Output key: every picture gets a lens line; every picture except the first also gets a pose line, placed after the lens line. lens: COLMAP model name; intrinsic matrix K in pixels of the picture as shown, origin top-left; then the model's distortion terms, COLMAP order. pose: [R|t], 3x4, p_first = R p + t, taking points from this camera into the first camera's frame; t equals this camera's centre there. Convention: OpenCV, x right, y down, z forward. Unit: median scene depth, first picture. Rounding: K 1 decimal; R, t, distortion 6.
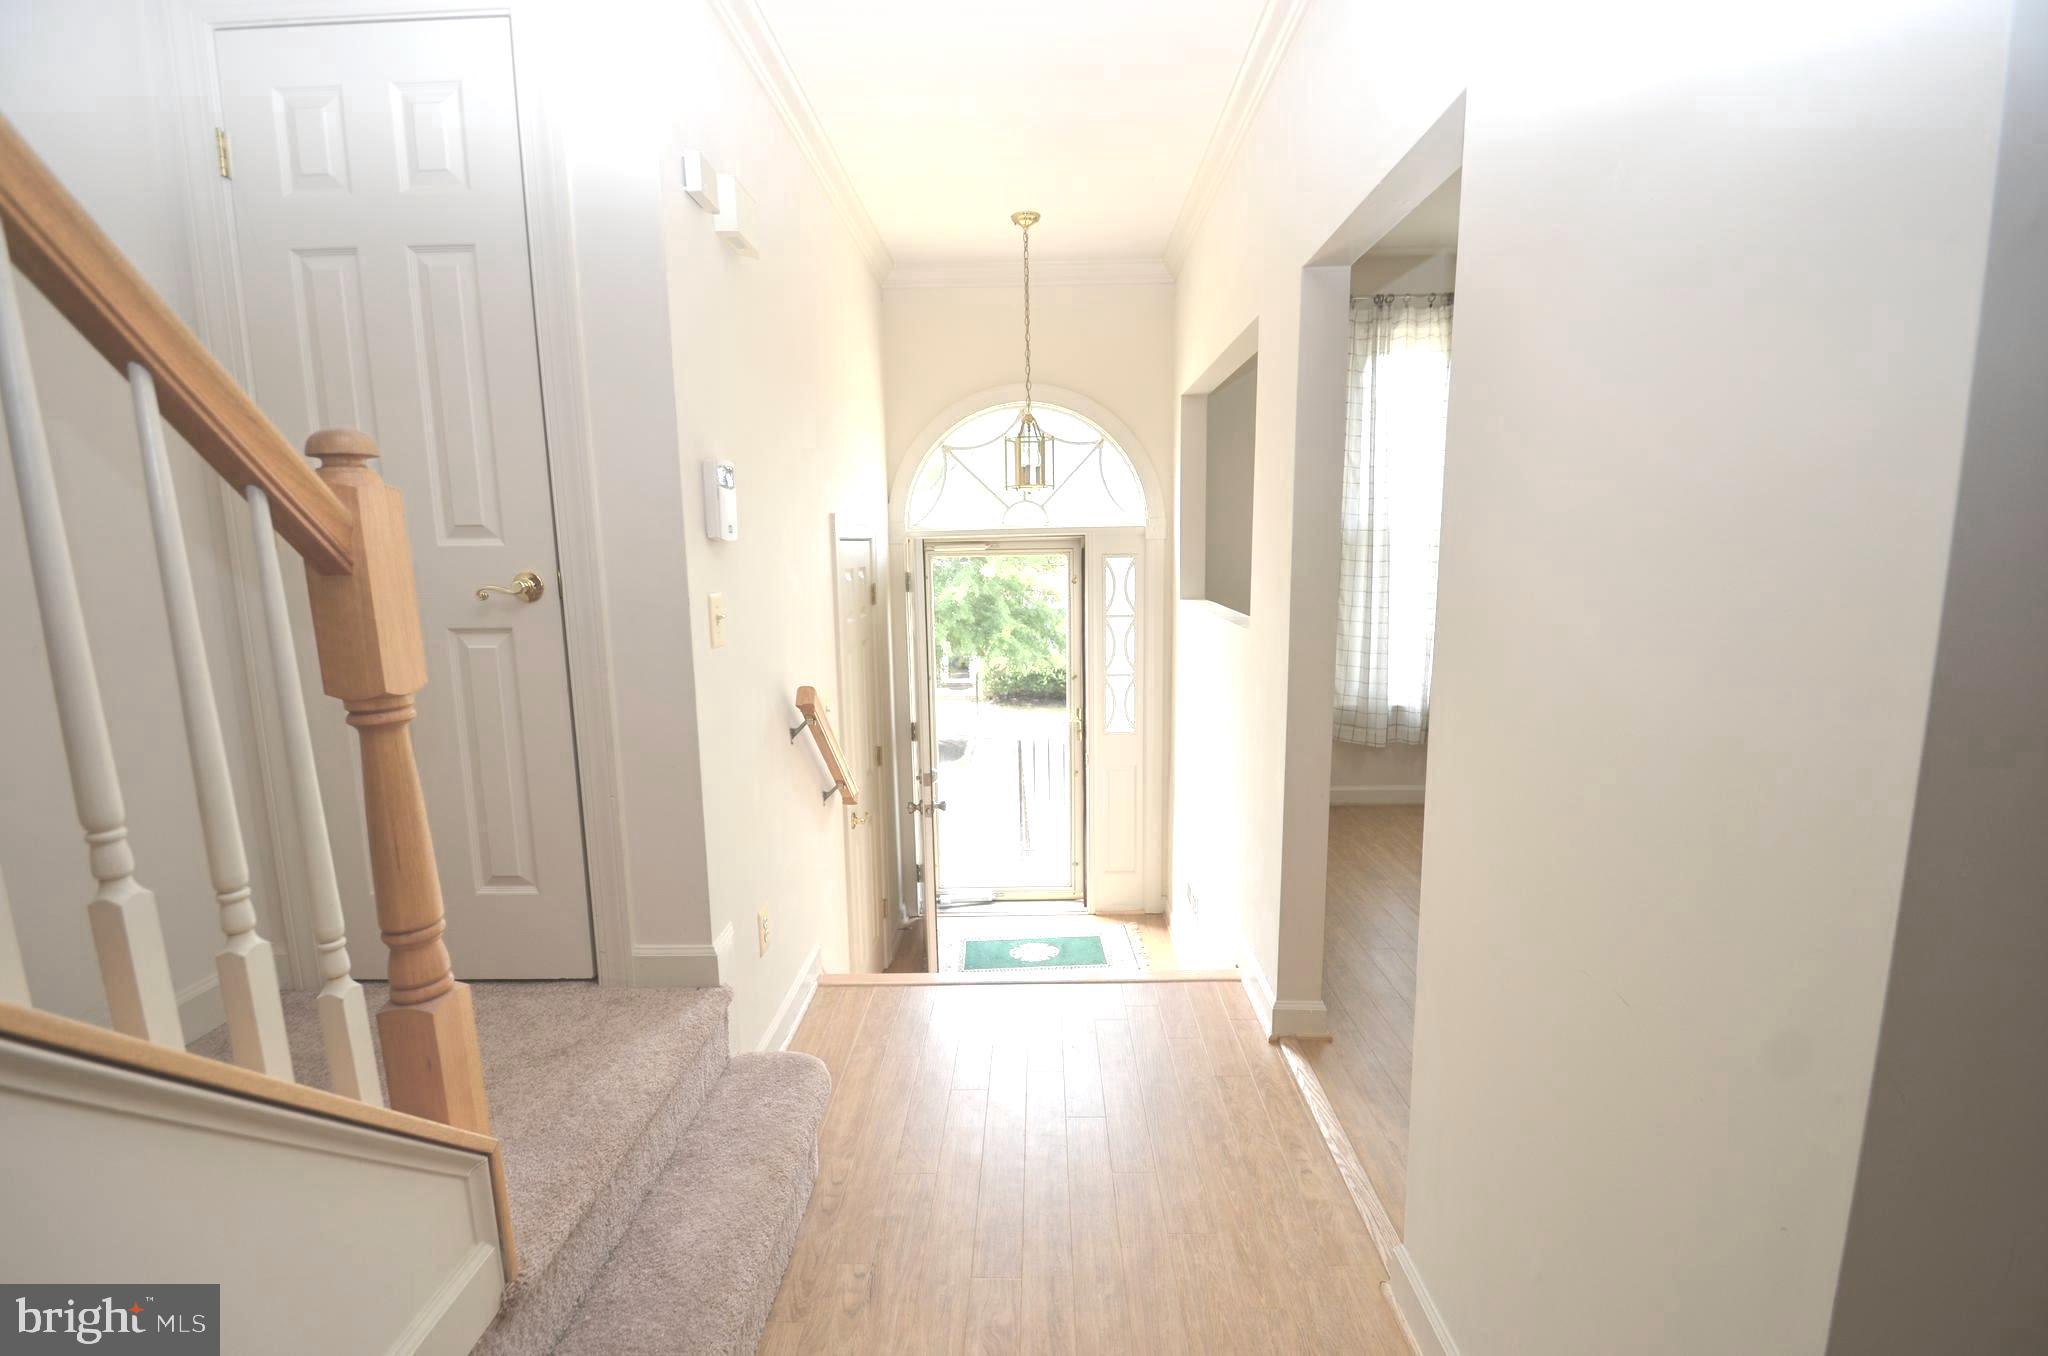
lens RADIAL K [[882.1, 0, 1024.0], [0, 882.1, 678.0], [0, 0, 1]] dist [0.001175, 0.000032]
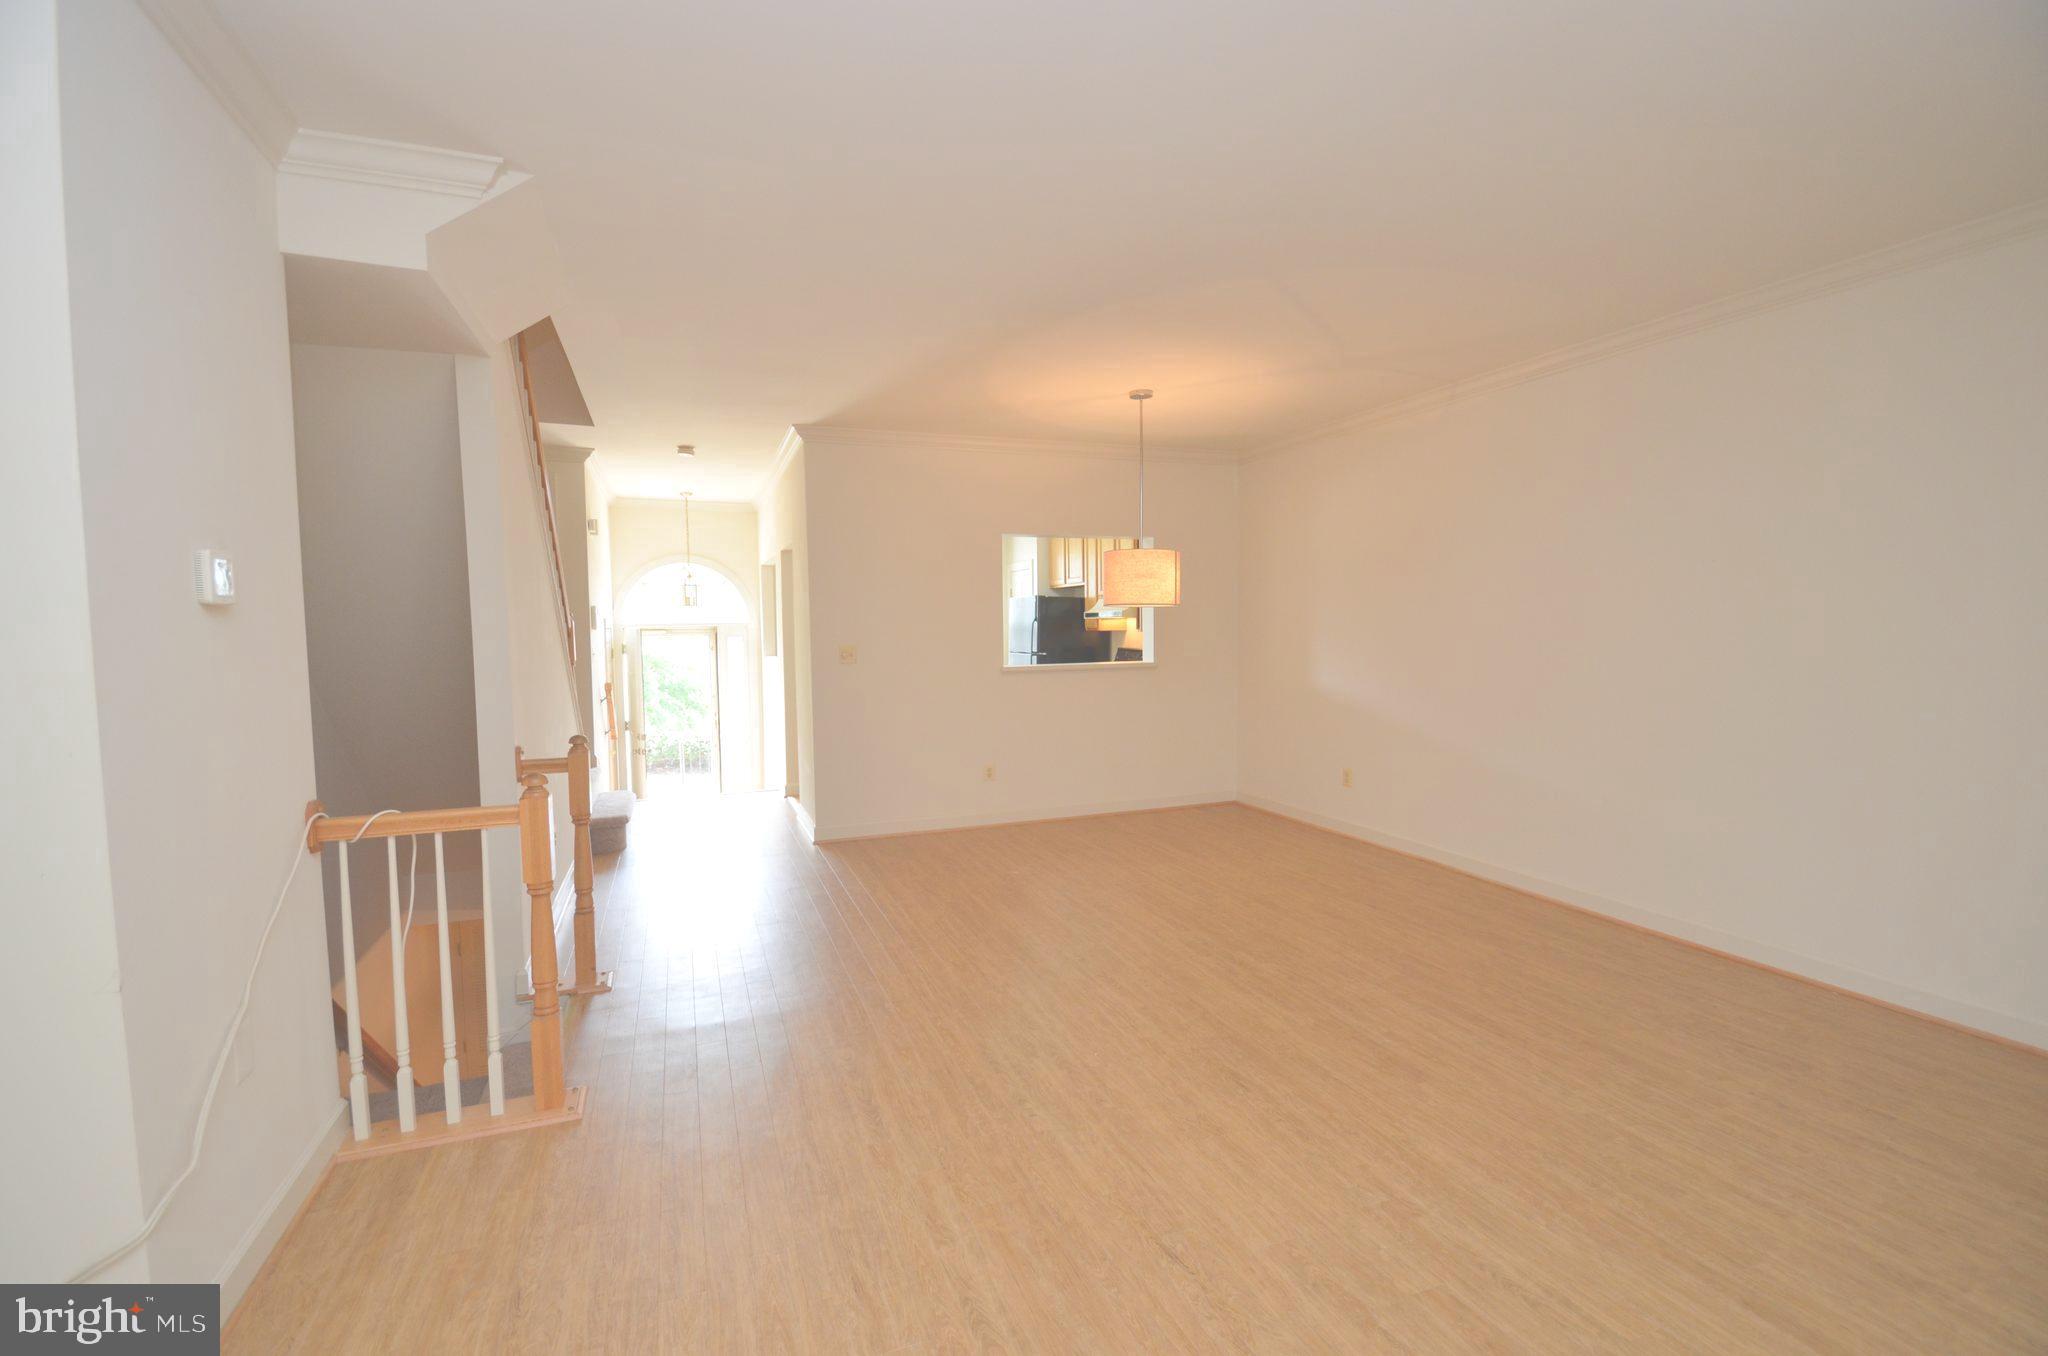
lens RADIAL K [[882.1, 0, 1024.0], [0, 882.1, 678.0], [0, 0, 1]] dist [0.001175, 0.000032]
pose [[0.923285, -0.014394, 0.383846, -0.026725], [0.051973, 0.994789, -0.087711, 0.076468], [-0.380583, 0.100932, 0.919222, -0.502370]]
